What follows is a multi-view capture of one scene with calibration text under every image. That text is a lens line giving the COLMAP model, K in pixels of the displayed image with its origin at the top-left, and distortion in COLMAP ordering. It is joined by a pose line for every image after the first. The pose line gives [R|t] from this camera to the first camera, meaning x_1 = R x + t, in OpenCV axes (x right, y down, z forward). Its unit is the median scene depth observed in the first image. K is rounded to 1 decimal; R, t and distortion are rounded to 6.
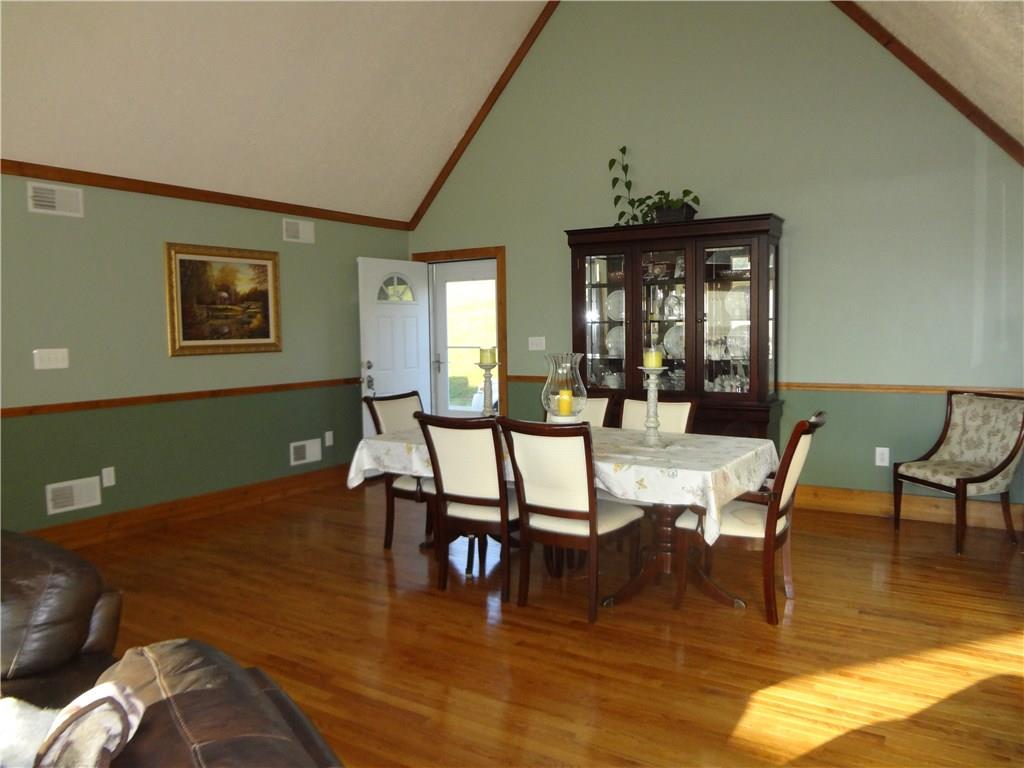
lens RADIAL K [[749.6, 0, 512.0], [0, 749.6, 384.0], [0, 0, 1]] dist [-0.049904, 0.006800]
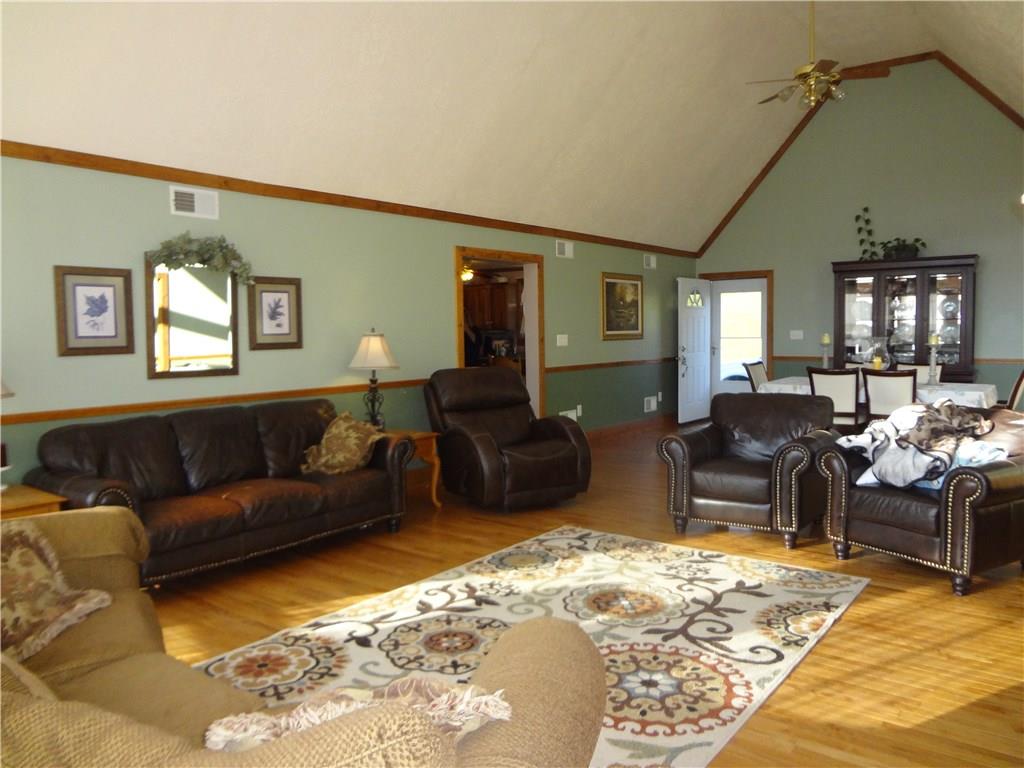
lens RADIAL K [[814.6, 0, 512.0], [0, 814.6, 384.0], [0, 0, 1]] dist [0.006462, 0.013032]
pose [[0.999073, 0.005530, -0.042696, -0.513592], [-0.005700, 0.999976, -0.003841, 0.059873], [0.042673, 0.004080, 0.999081, -0.728536]]
